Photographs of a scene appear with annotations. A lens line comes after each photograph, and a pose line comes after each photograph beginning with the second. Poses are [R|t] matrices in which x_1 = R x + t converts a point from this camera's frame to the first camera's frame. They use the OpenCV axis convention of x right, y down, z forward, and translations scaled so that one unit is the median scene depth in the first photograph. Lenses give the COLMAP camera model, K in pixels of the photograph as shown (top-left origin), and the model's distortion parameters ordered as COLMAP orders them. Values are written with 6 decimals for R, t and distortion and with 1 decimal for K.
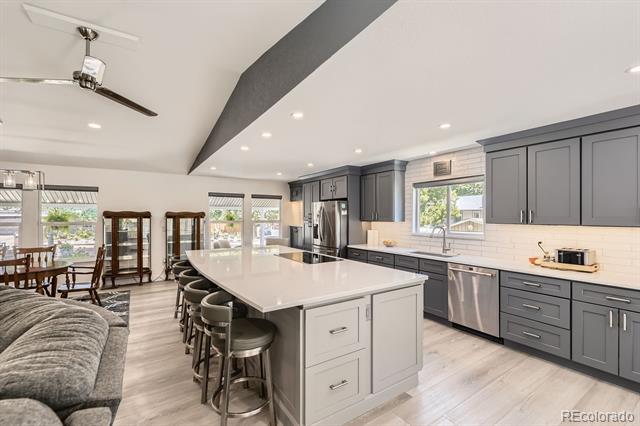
lens RADIAL K [[279.2, 0, 319.0], [0, 279.2, 216.6], [0, 0, 1]] dist [0.003929, 0.000096]
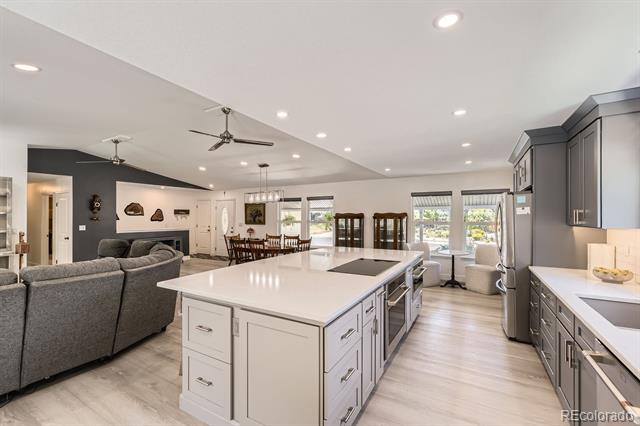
lens RADIAL K [[279.2, 0, 318.9], [0, 279.2, 216.4], [0, 0, 1]] dist [0.003929, 0.000096]
pose [[0.459360, -0.005775, -0.888231, 0.429155], [0.003509, 0.999983, -0.004687, -0.000267], [0.888243, -0.000964, 0.459373, 0.329611]]
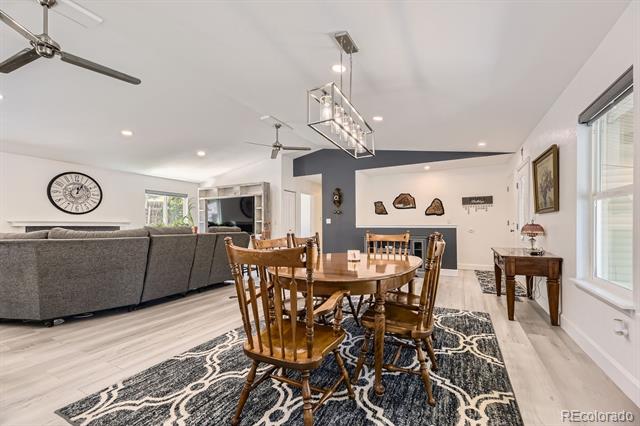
lens RADIAL K [[259.3, 0, 317.5], [0, 259.3, 222.4], [0, 0, 1]] dist [0.017836, -0.002259]
pose [[-0.876371, -0.002711, -0.481629, -0.565778], [0.004244, 0.999902, -0.013349, 0.067253], [0.481618, -0.013743, -0.876274, 1.050691]]
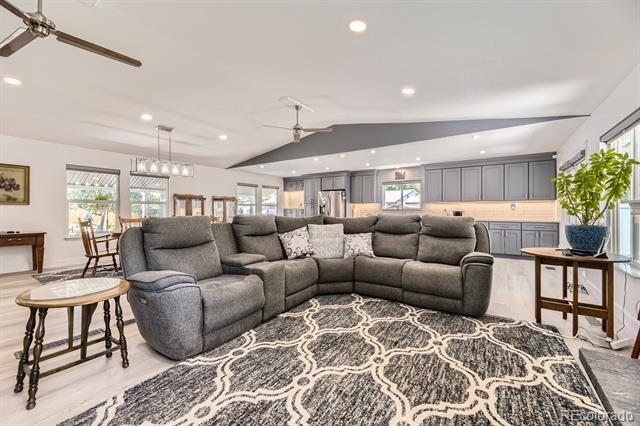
lens RADIAL K [[259.3, 0, 319.5], [0, 259.3, 209.9], [0, 0, 1]] dist [0.017836, -0.002259]
pose [[0.925526, -0.001344, 0.378681, -0.651659], [0.000185, 0.999995, 0.003097, 0.054165], [-0.378684, -0.002797, 0.925522, -0.405265]]
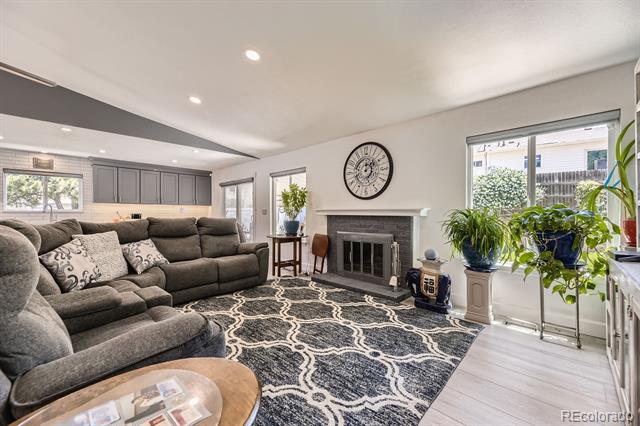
lens RADIAL K [[259.3, 0, 317.2], [0, 259.3, 211.8], [0, 0, 1]] dist [0.017836, -0.002259]
pose [[-0.216124, 0.002016, 0.976364, -0.950241], [-0.004177, 0.999987, -0.002989, 0.055604], [-0.976357, -0.004724, -0.216112, -0.042037]]
